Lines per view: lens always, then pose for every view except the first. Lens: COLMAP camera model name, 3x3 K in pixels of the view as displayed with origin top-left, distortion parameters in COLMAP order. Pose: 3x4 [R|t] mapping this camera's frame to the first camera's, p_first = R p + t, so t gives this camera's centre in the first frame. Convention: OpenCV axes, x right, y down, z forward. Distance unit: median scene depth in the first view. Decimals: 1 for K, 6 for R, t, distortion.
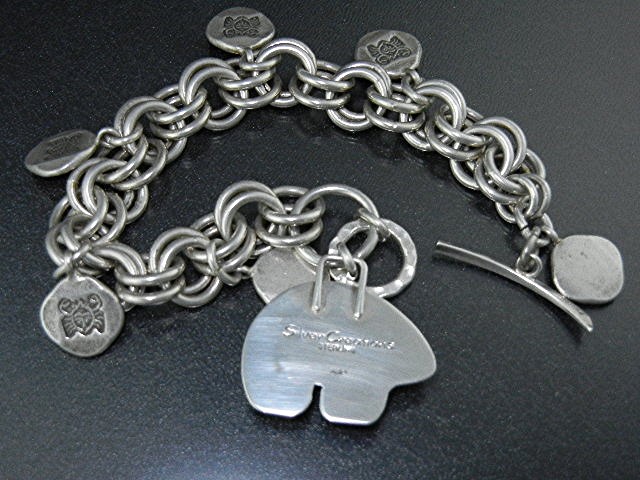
lens RADIAL K [[978.5, 0, 320.4], [0, 978.5, 242.9], [0, 0, 1]] dist [-0.393325, 0.000000]
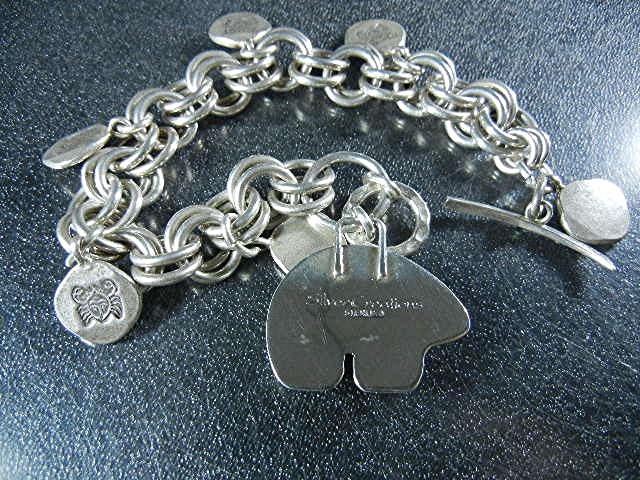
lens RADIAL K [[558.4, 0, 318.5], [0, 558.4, 234.2], [0, 0, 1]] dist [-0.152978, 0.000507]
pose [[0.995701, -0.087818, 0.029447, -0.034904], [0.088056, 0.996092, -0.006861, 0.028684], [-0.028729, 0.009424, 0.999543, 0.411858]]
